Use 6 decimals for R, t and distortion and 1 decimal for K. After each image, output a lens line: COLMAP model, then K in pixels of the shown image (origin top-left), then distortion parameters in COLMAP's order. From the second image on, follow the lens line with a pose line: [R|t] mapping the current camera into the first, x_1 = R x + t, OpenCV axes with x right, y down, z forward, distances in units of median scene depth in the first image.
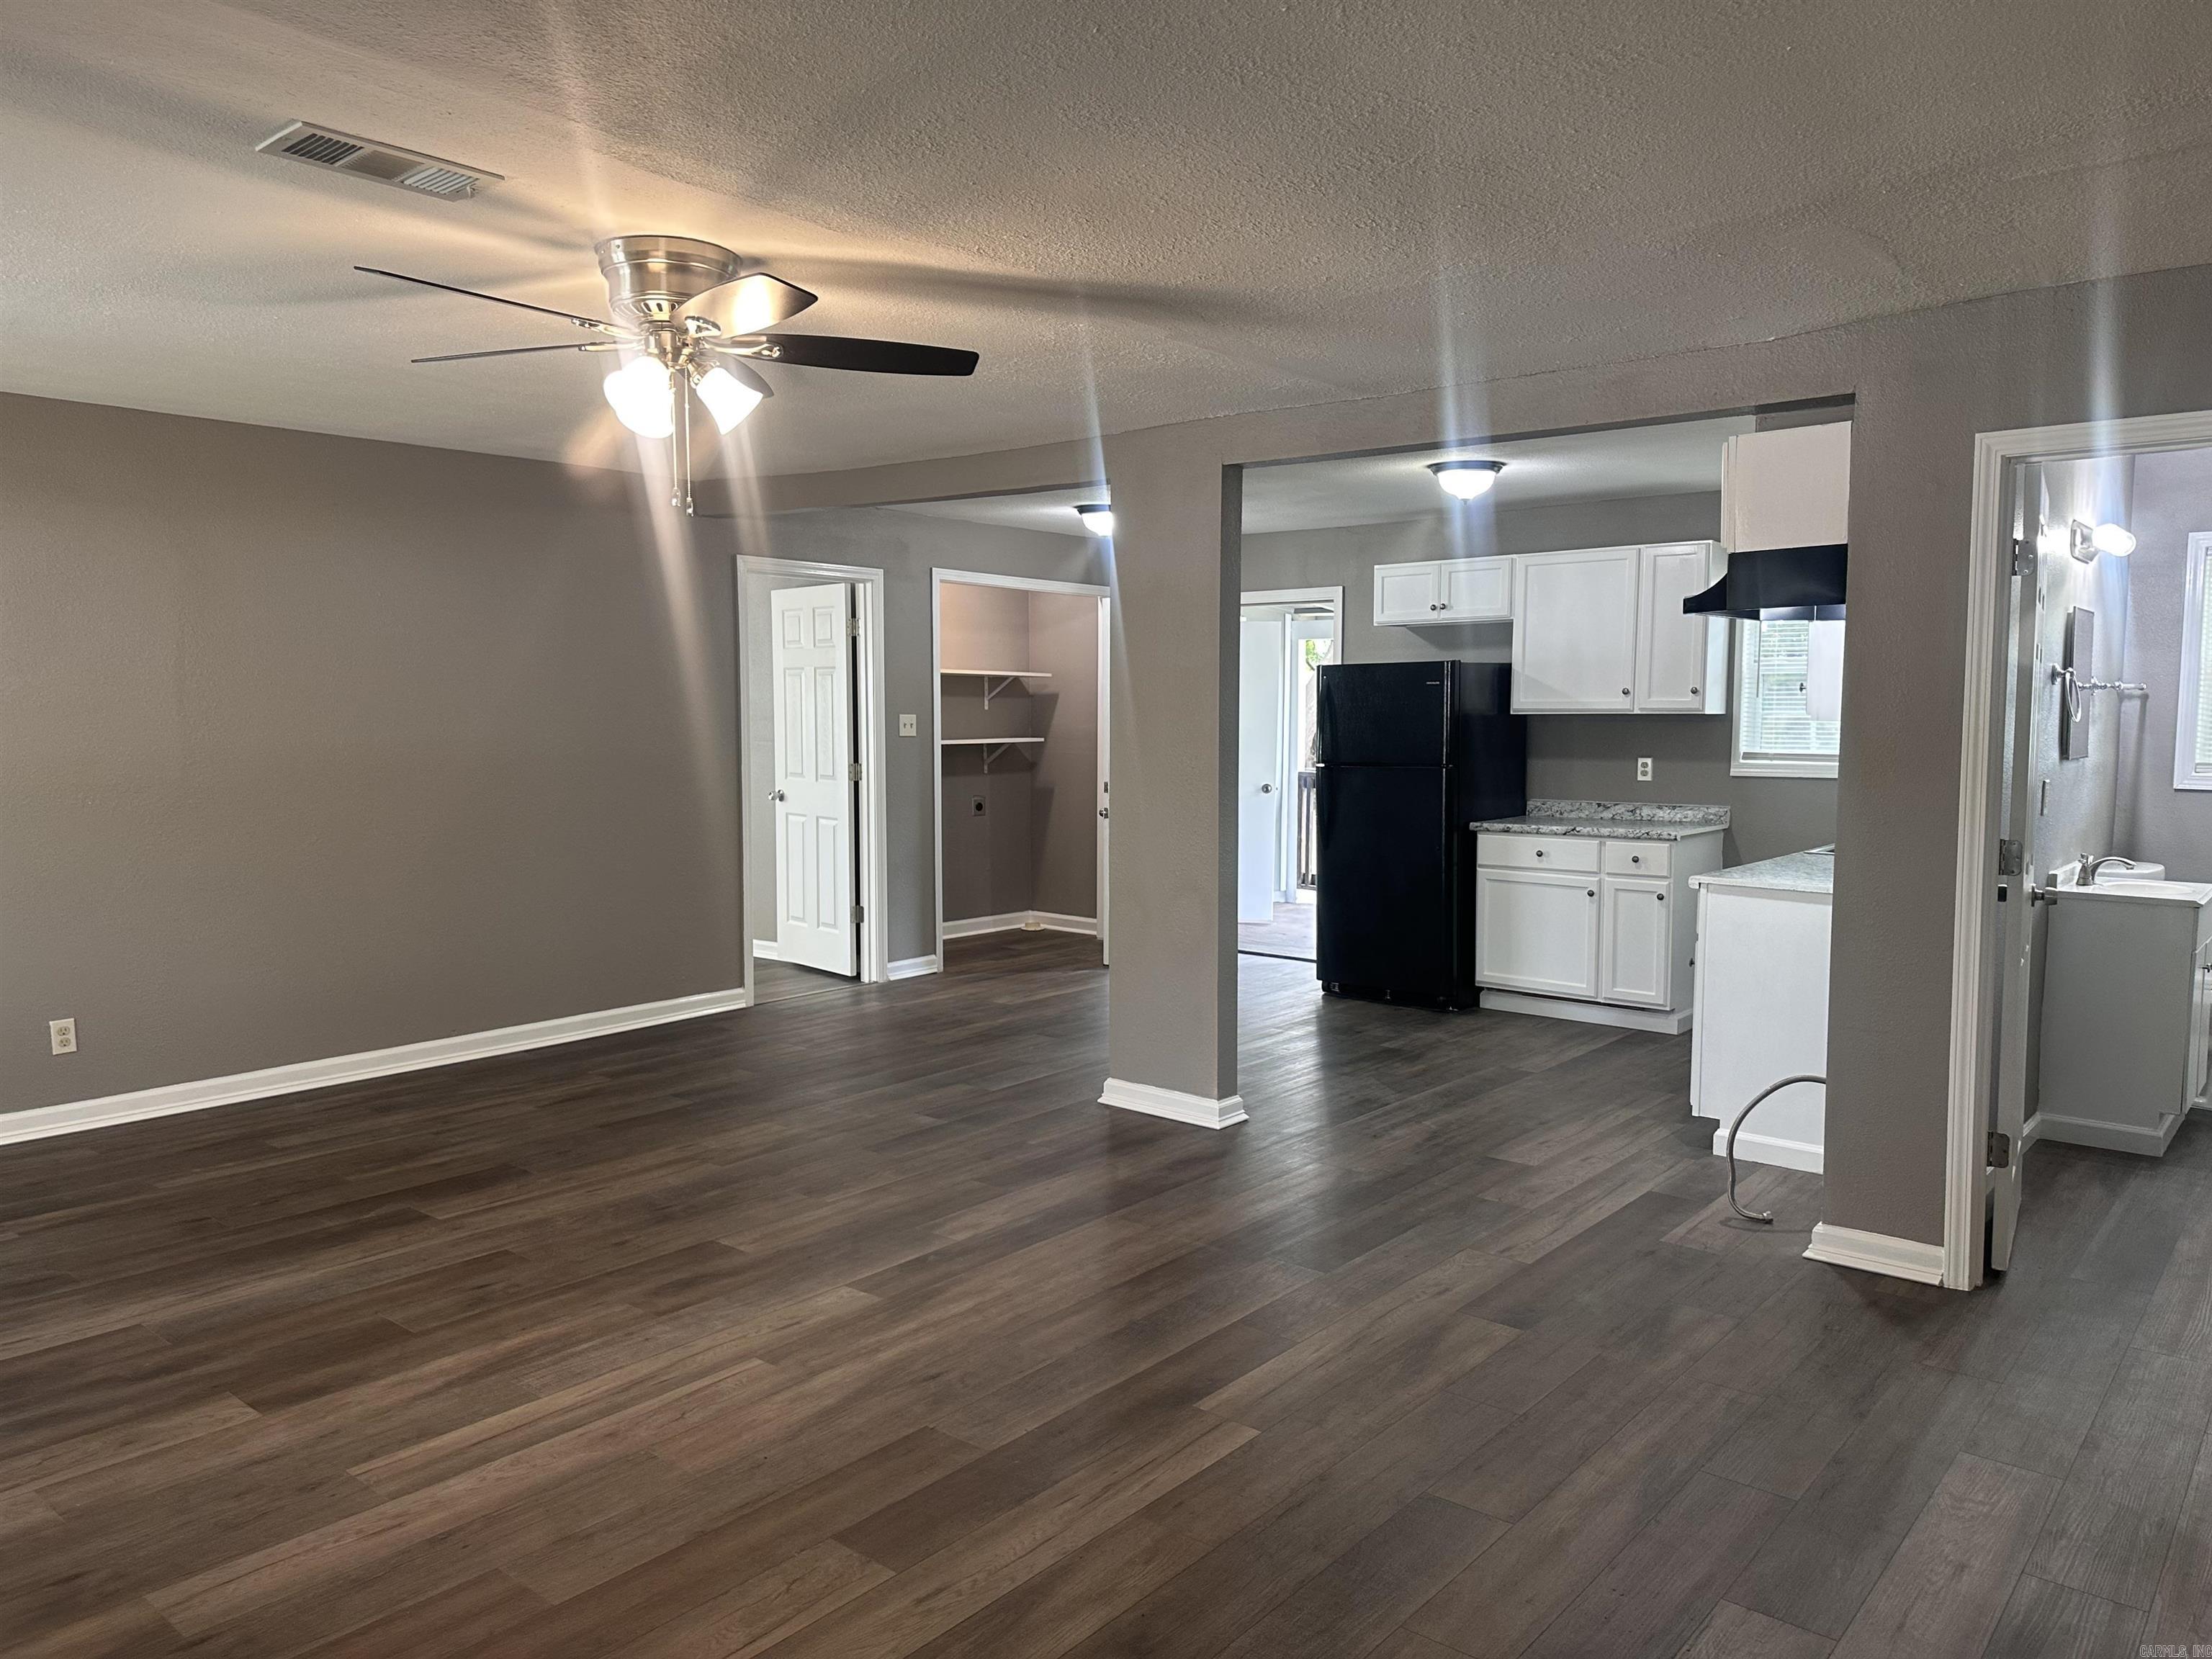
lens RADIAL K [[1551.2, 0, 1113.3], [0, 1551.2, 827.9], [0, 0, 1]] dist [0.063870, -0.068773]
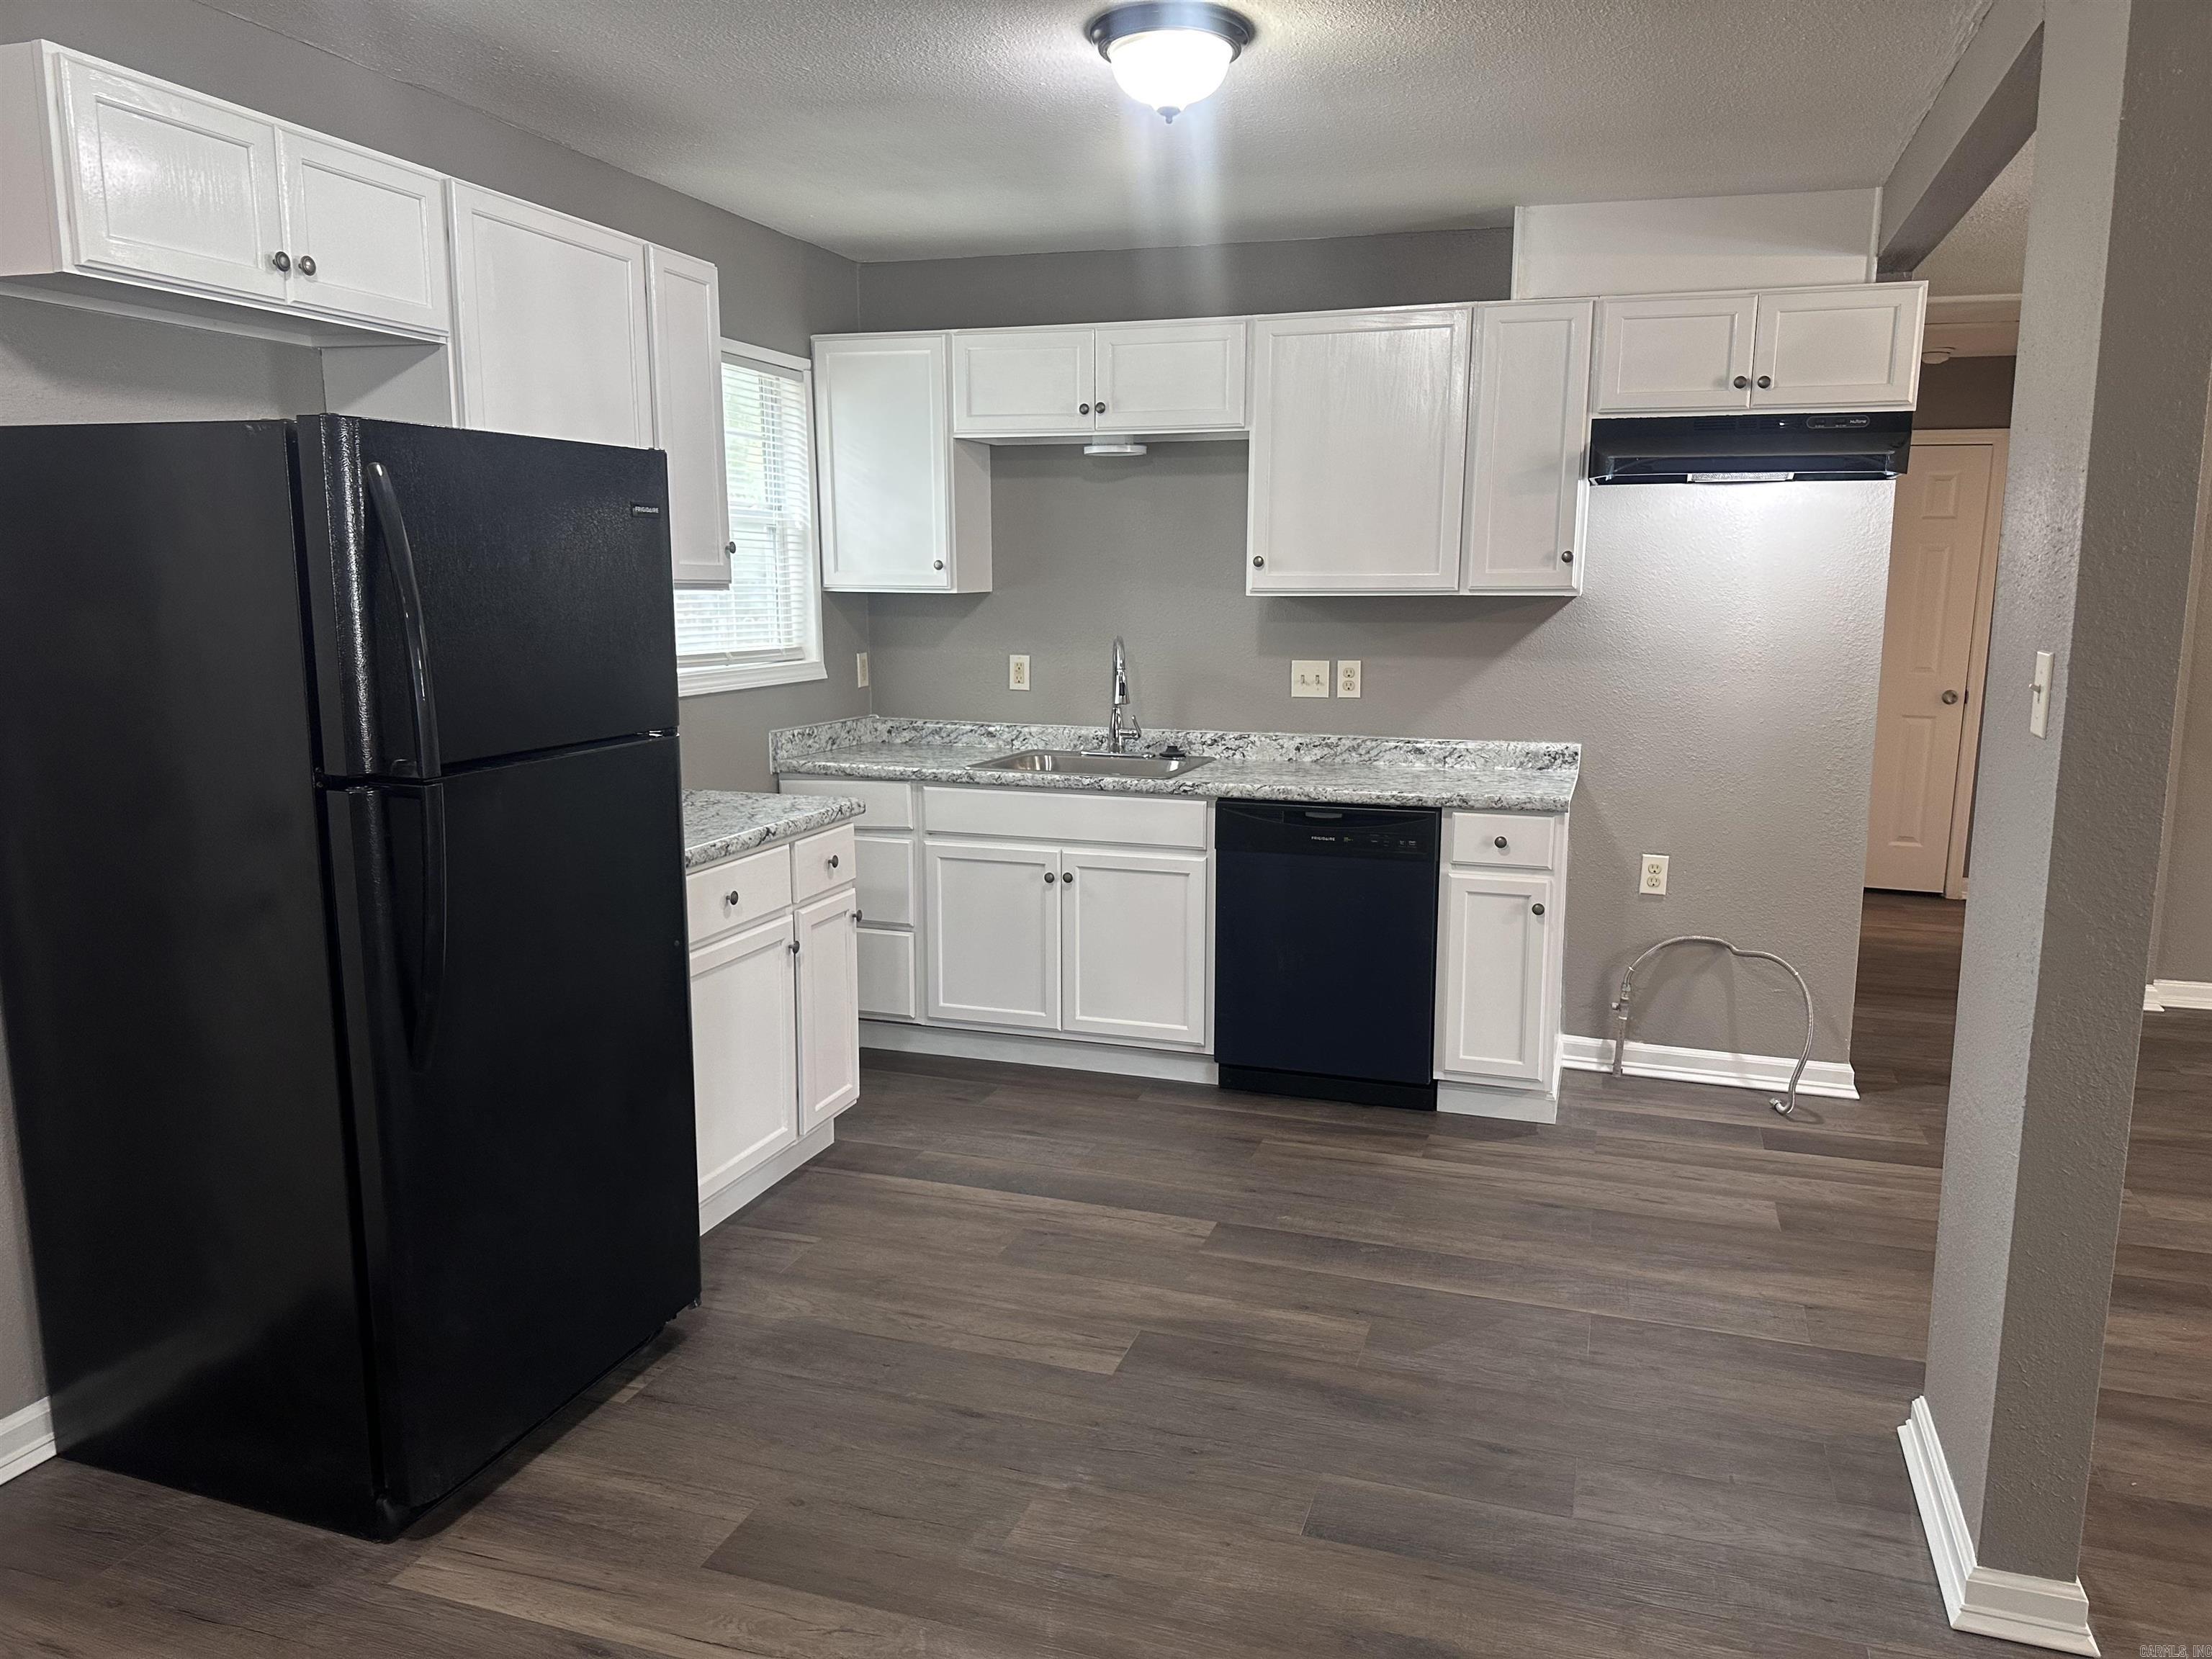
lens RADIAL K [[1551.2, 0, 1113.3], [0, 1551.2, 827.9], [0, 0, 1]] dist [0.063870, -0.068773]
pose [[-0.379801, -0.154142, 0.912136, -0.260141], [0.057844, 0.980133, 0.189718, -0.117534], [-0.923258, 0.124816, -0.363339, 1.466817]]
